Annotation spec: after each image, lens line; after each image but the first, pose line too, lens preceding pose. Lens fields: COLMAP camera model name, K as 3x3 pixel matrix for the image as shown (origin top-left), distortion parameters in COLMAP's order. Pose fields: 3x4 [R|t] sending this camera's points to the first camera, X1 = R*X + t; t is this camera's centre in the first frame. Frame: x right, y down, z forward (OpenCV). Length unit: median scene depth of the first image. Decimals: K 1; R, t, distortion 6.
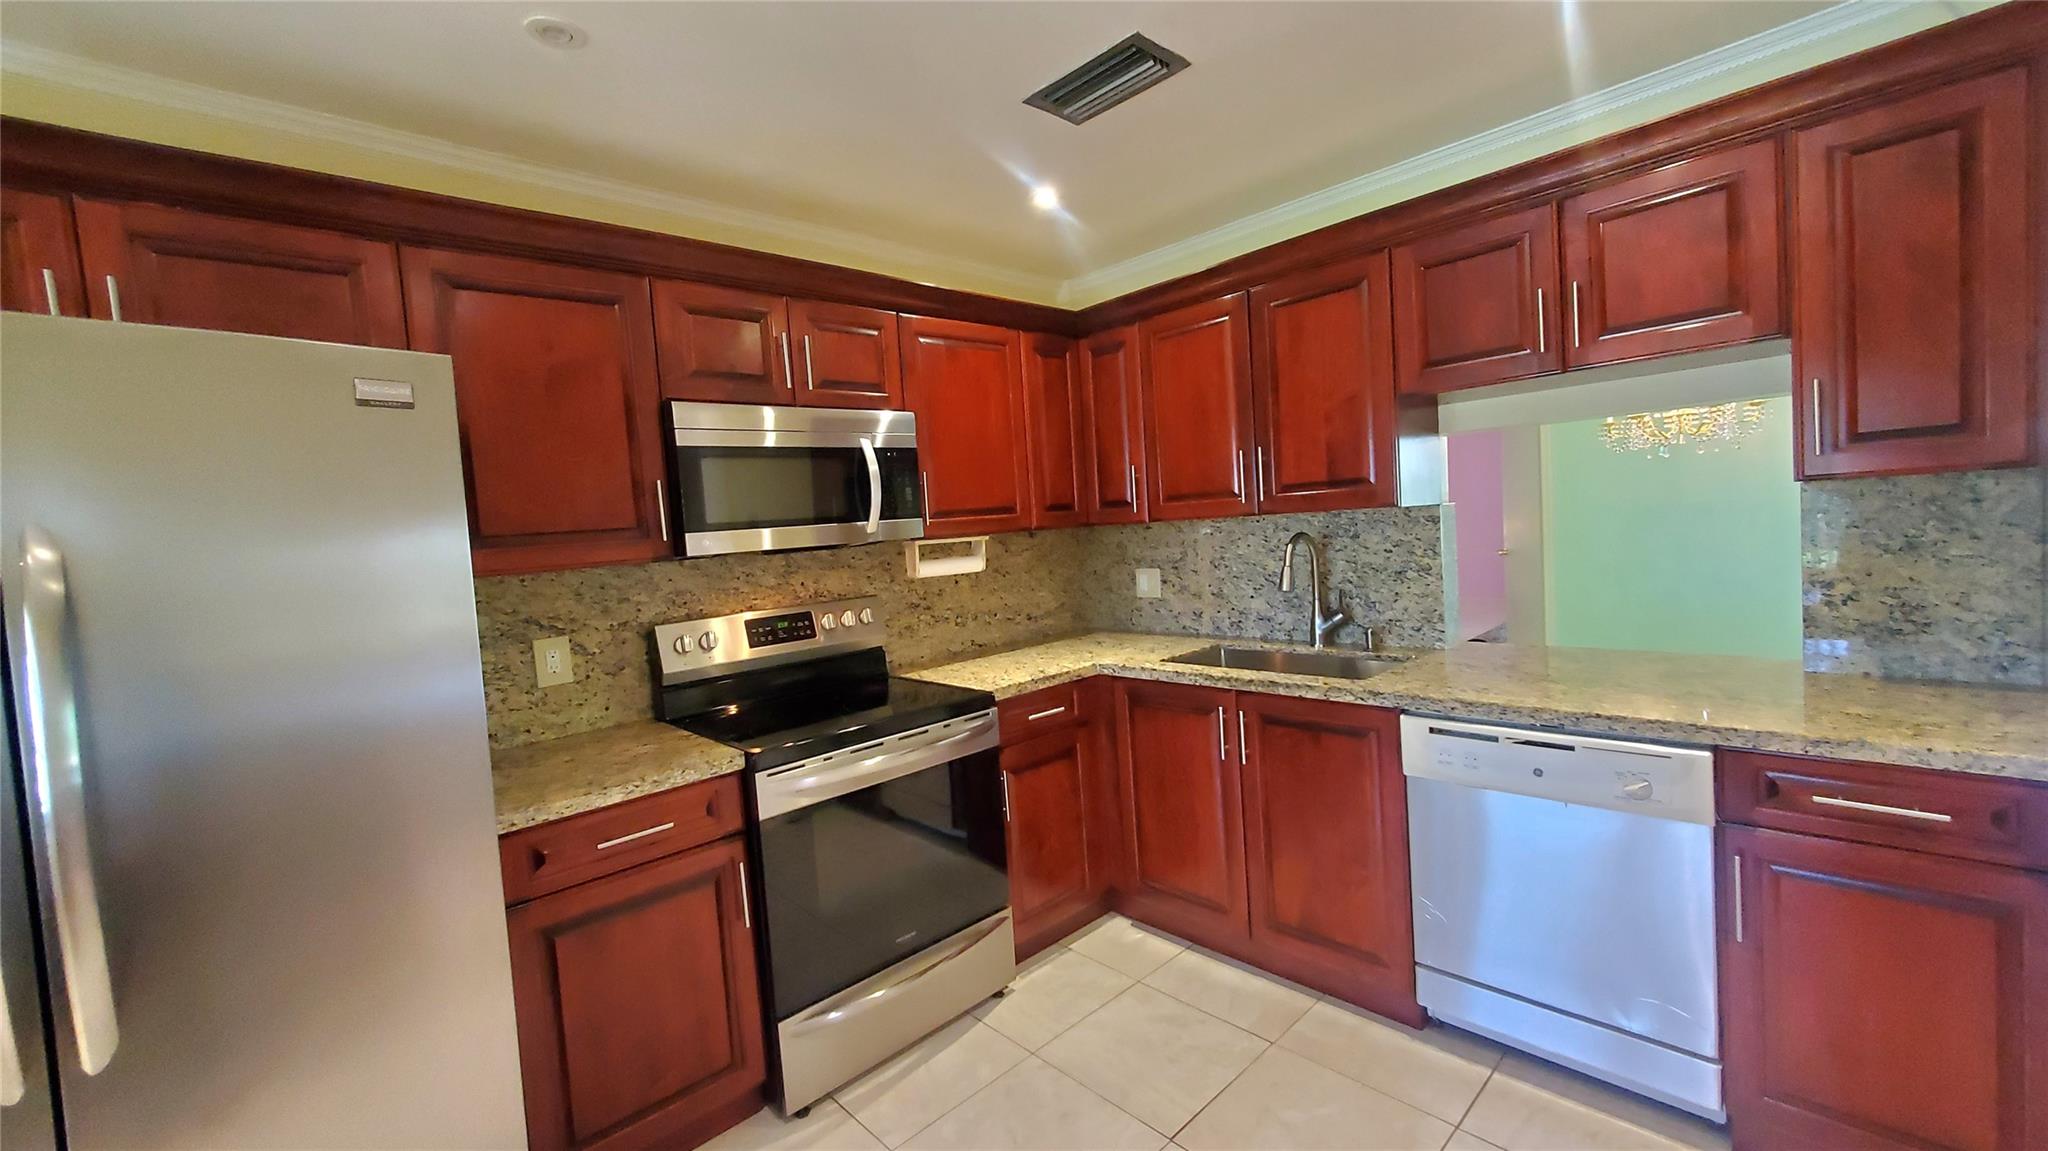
lens RADIAL K [[812.4, 0, 1021.6], [0, 812.4, 567.1], [0, 0, 1]] dist [0.006251, -0.003477]
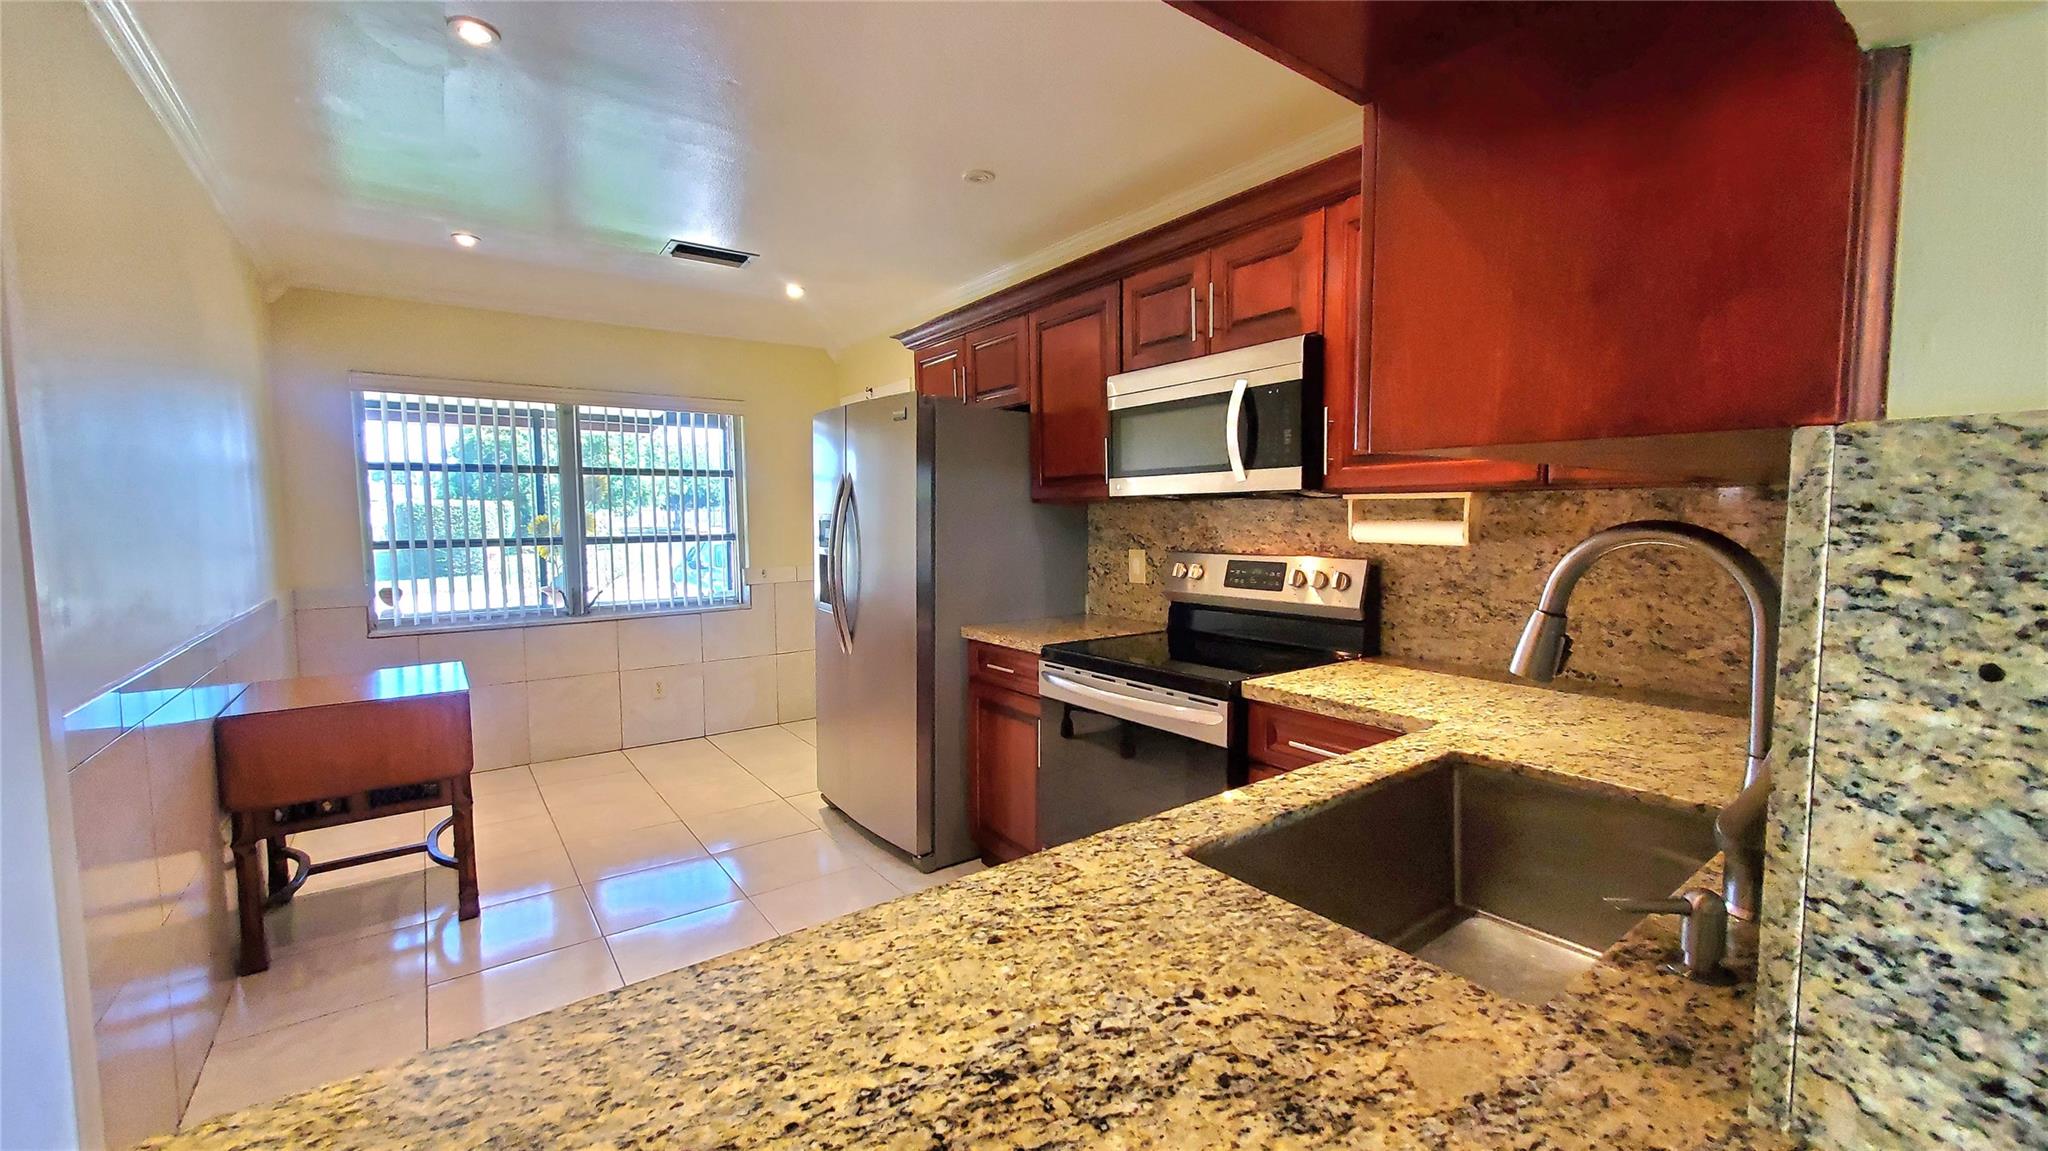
lens RADIAL K [[812.4, 0, 1021.7], [0, 812.4, 569.1], [0, 0, 1]] dist [0.006251, -0.003477]
pose [[-0.119673, 0.135697, -0.983496, 0.711416], [-0.039707, 0.989169, 0.141311, -0.060703], [0.992019, 0.055963, -0.112989, 0.806479]]
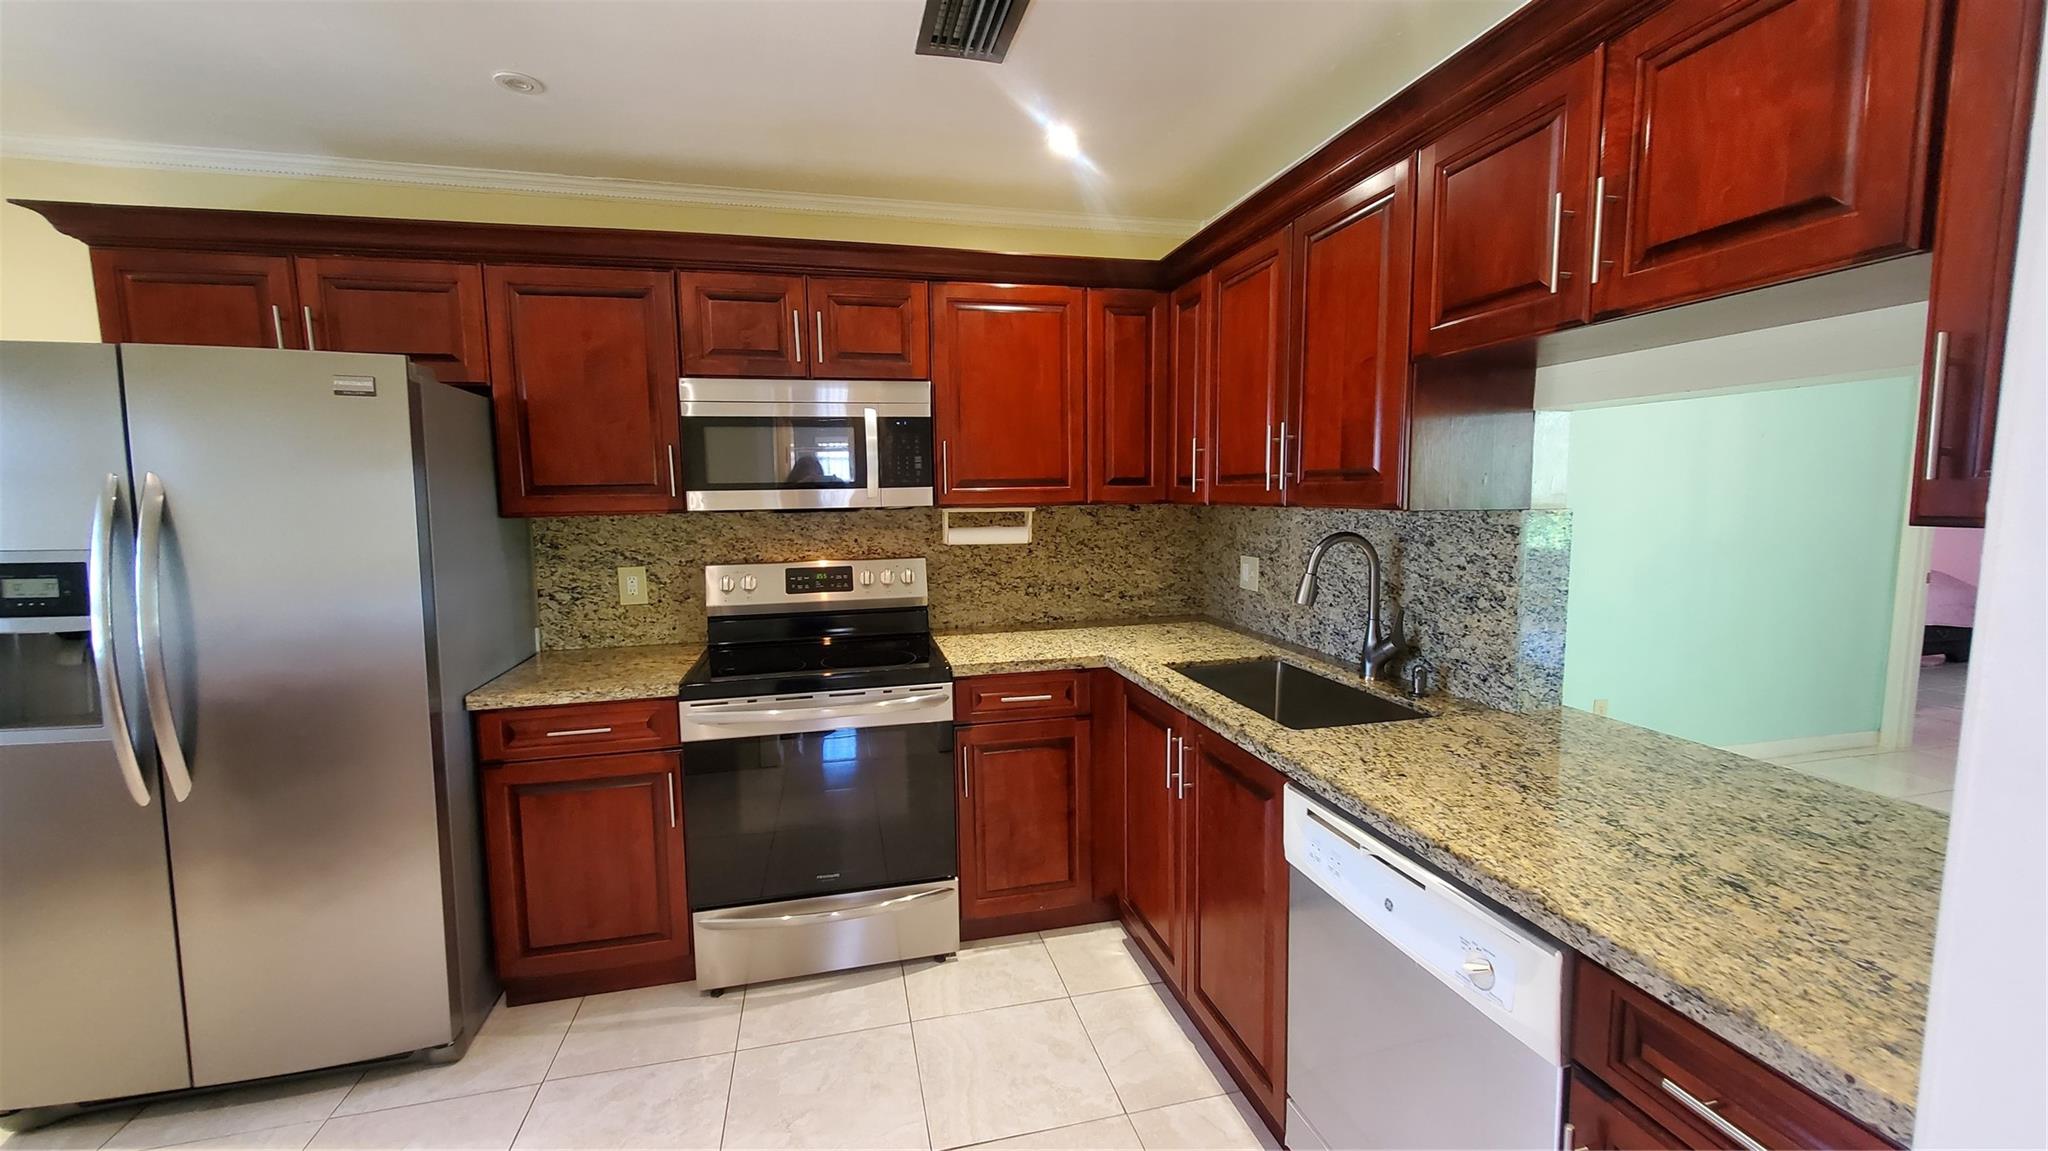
lens RADIAL K [[812.4, 0, 1021.6], [0, 812.4, 566.6], [0, 0, 1]] dist [0.006251, -0.003477]
pose [[0.868205, 0.105056, -0.484958, 0.467864], [-0.074034, 0.993817, 0.082748, -0.052563], [0.490652, -0.035939, 0.870614, 0.166121]]
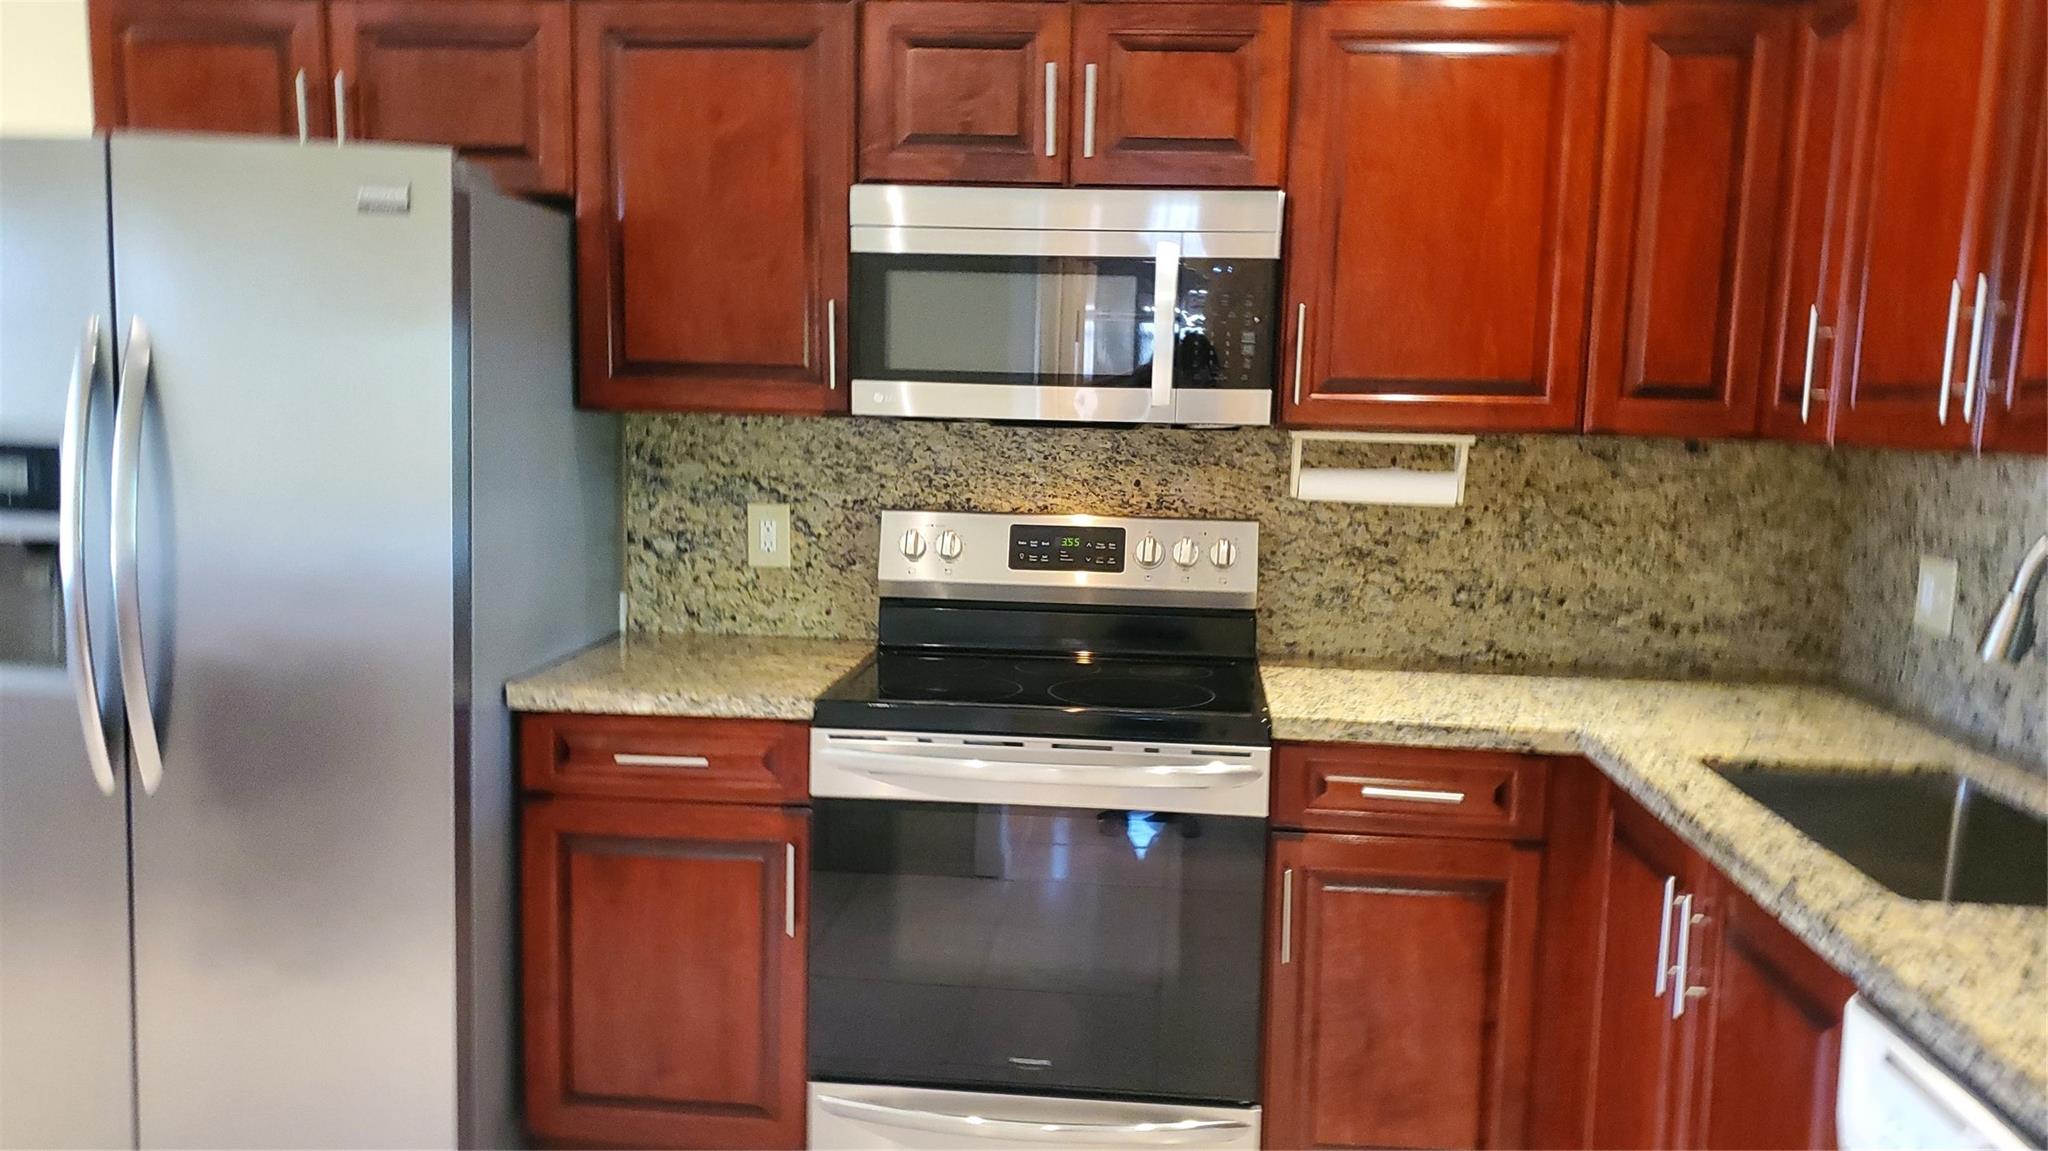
lens RADIAL K [[1577.8, 0, 1046.1], [0, 1577.8, 598.2], [0, 0, 1]] dist [0.088800, -0.137434]
pose [[0.669230, 0.180445, -0.720813, 0.561858], [-0.114370, 0.983520, 0.140025, -0.052585], [0.734201, -0.011270, 0.678838, 0.158420]]
